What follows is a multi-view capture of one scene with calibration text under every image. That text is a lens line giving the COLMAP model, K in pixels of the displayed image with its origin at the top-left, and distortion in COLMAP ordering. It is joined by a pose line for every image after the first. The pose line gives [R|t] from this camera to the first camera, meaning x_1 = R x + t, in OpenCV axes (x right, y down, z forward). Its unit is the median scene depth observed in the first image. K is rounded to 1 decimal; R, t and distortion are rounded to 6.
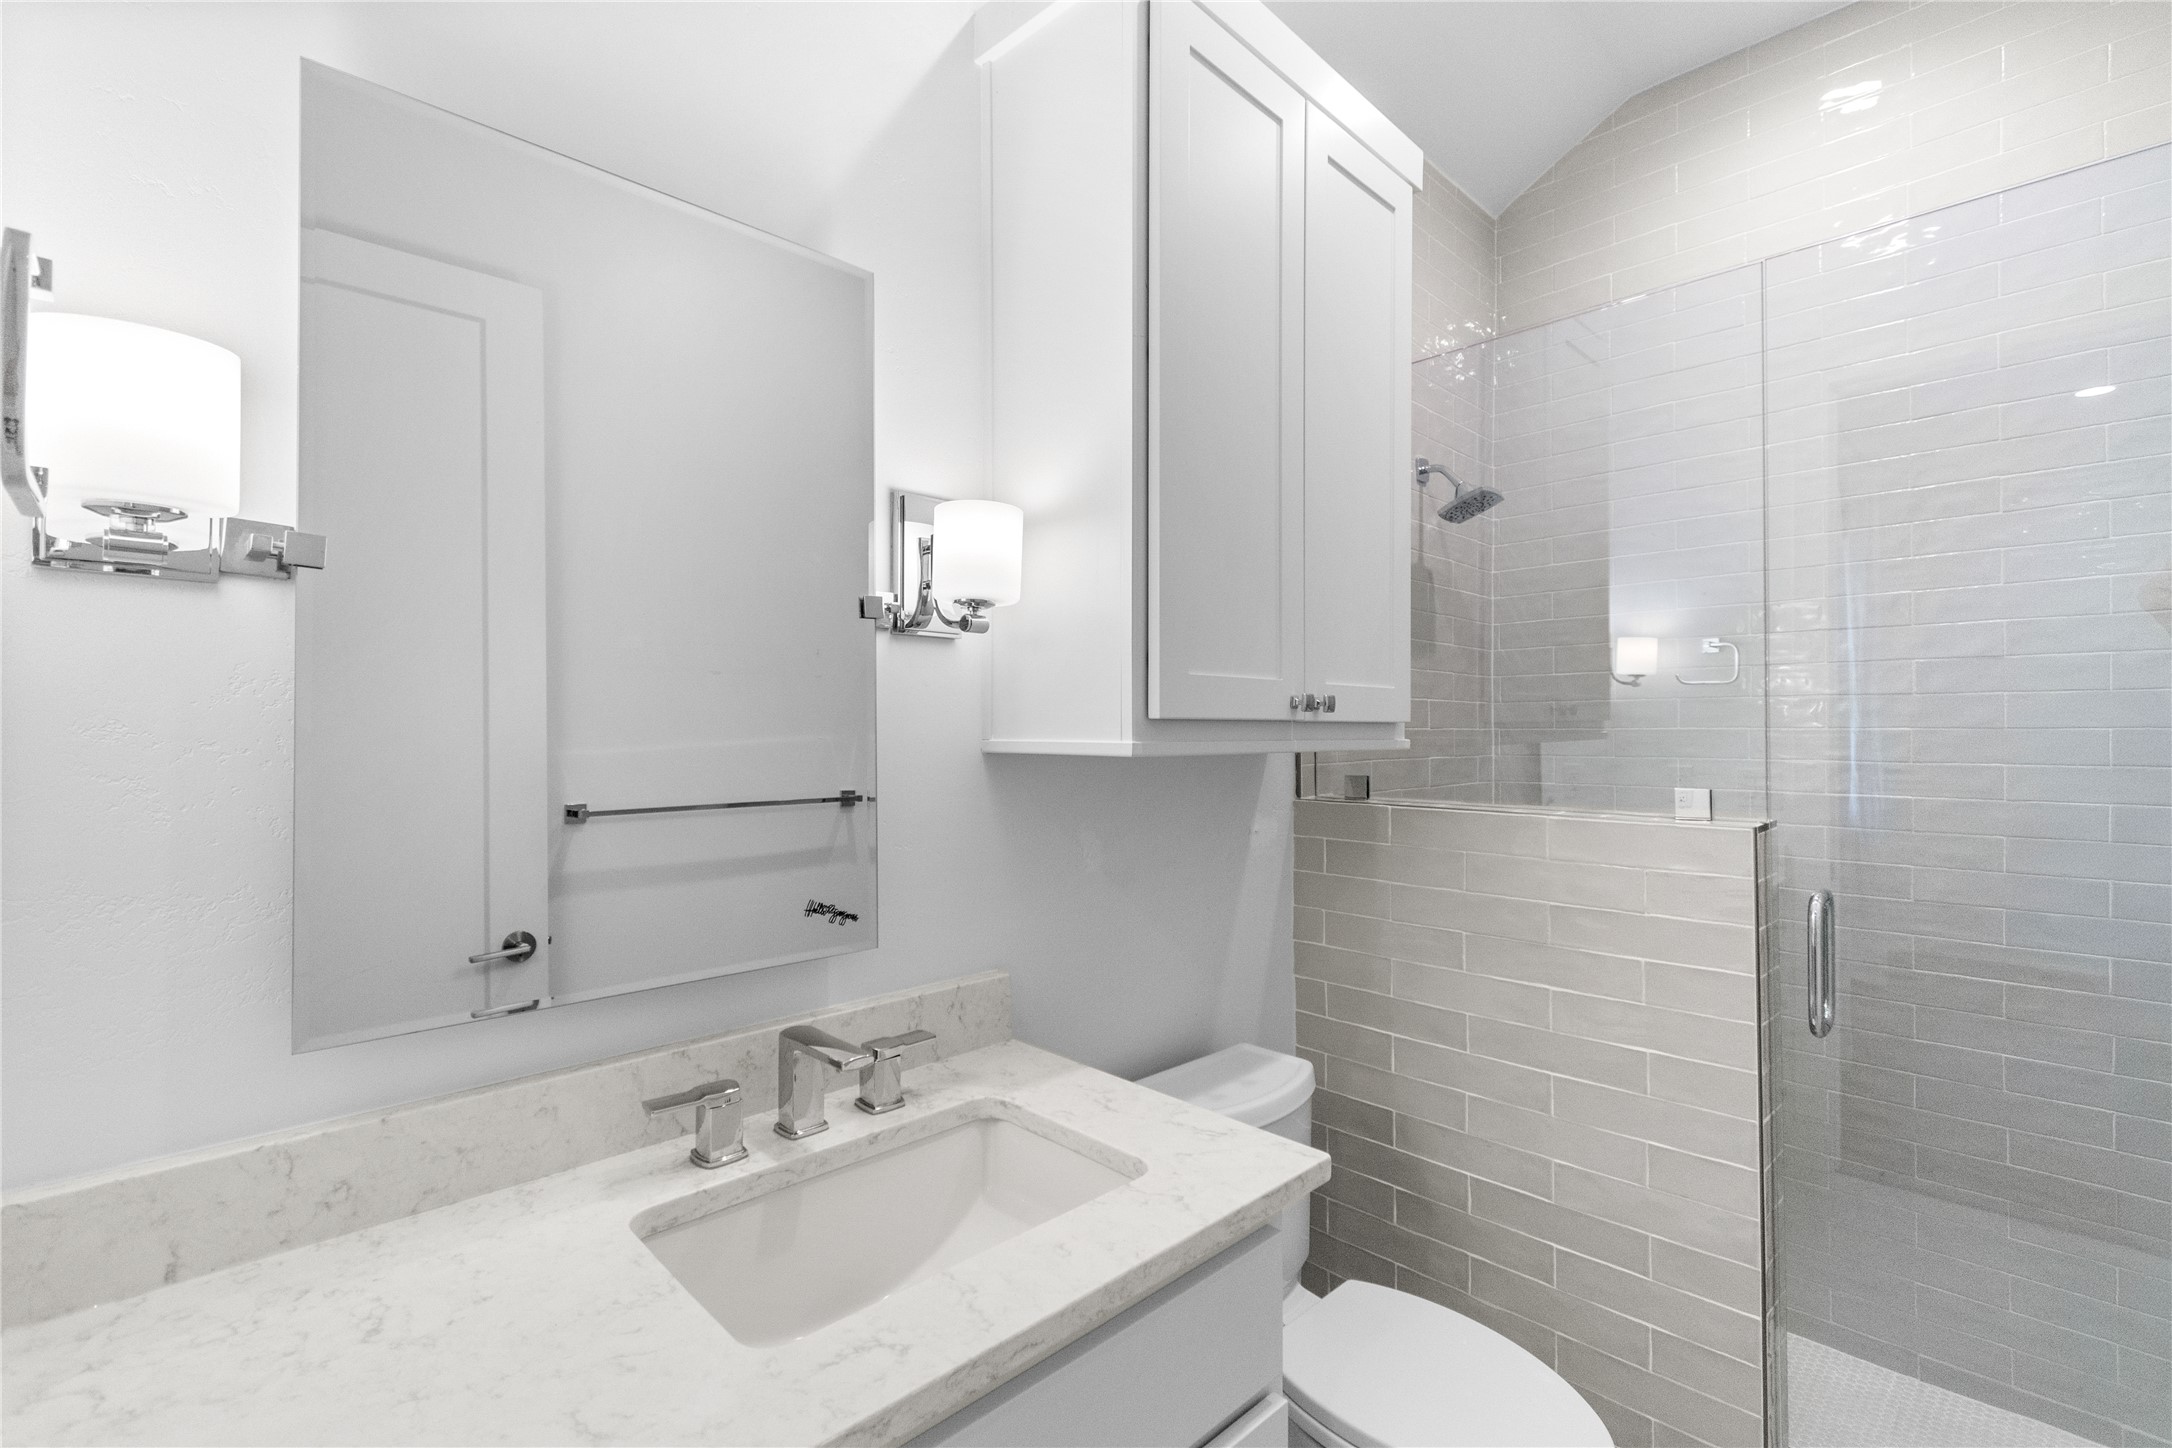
lens RADIAL K [[961.0, 0, 1082.0], [0, 961.0, 720.0], [0, 0, 1]] dist [0.001464, -0.000903]
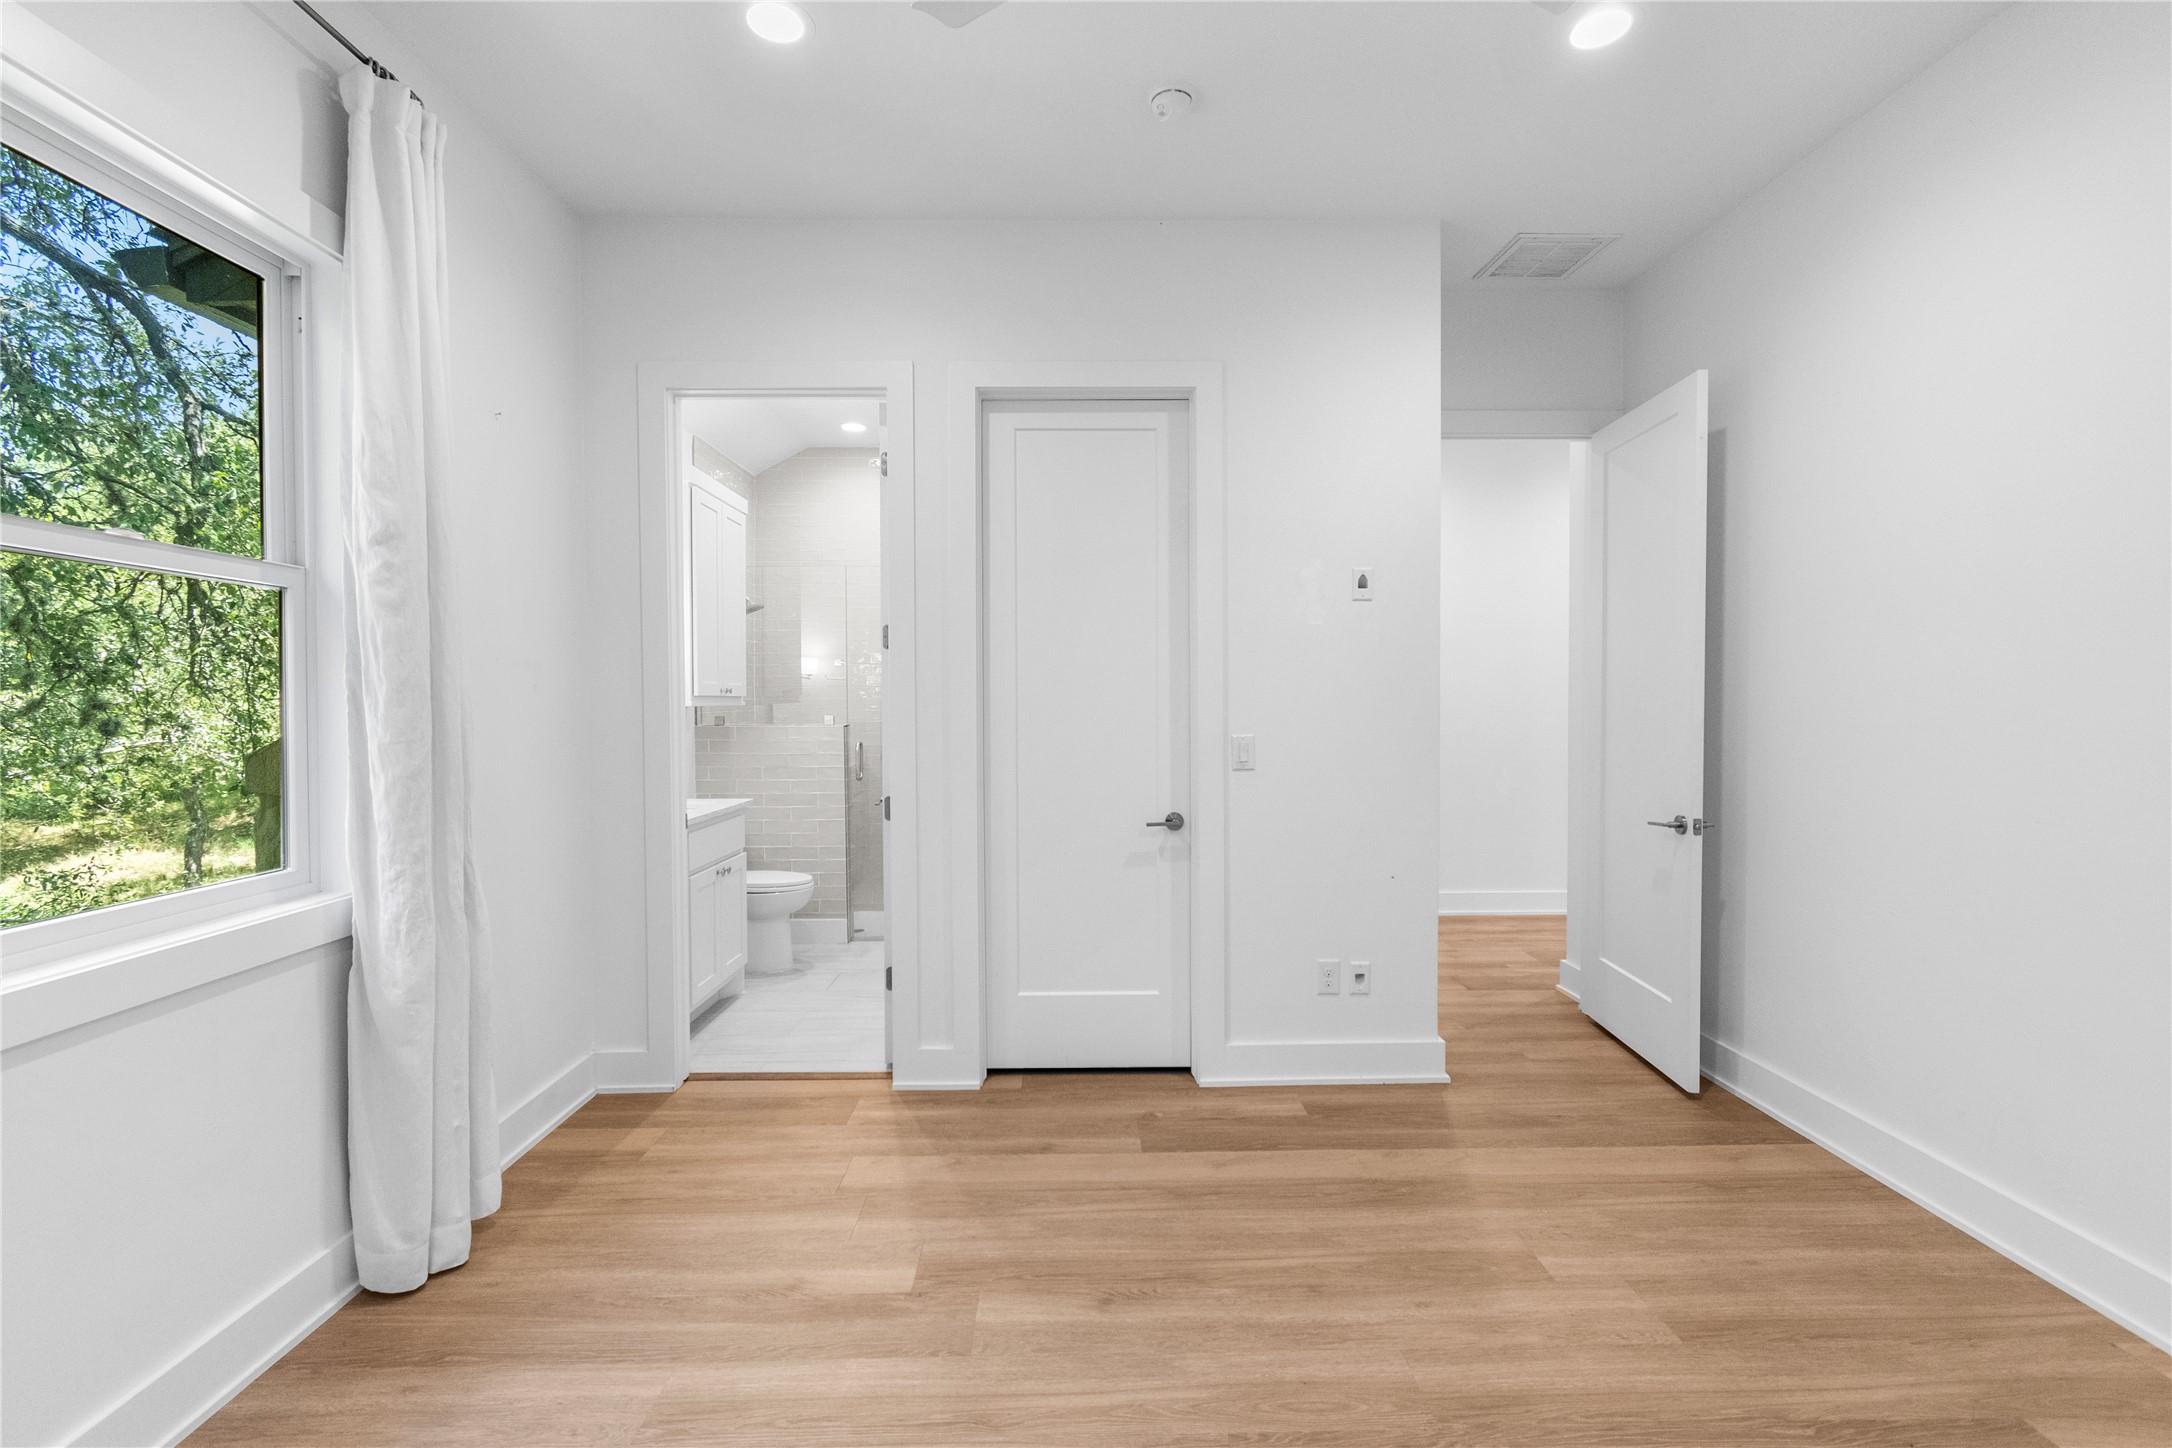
lens RADIAL K [[961.0, 0, 1082.0], [0, 961.0, 720.0], [0, 0, 1]] dist [0.001464, -0.000903]
pose [[0.689747, -0.019603, 0.723785, -1.600569], [-0.000803, 0.999612, 0.027839, -0.012336], [-0.724050, -0.019783, 0.689464, -2.640638]]
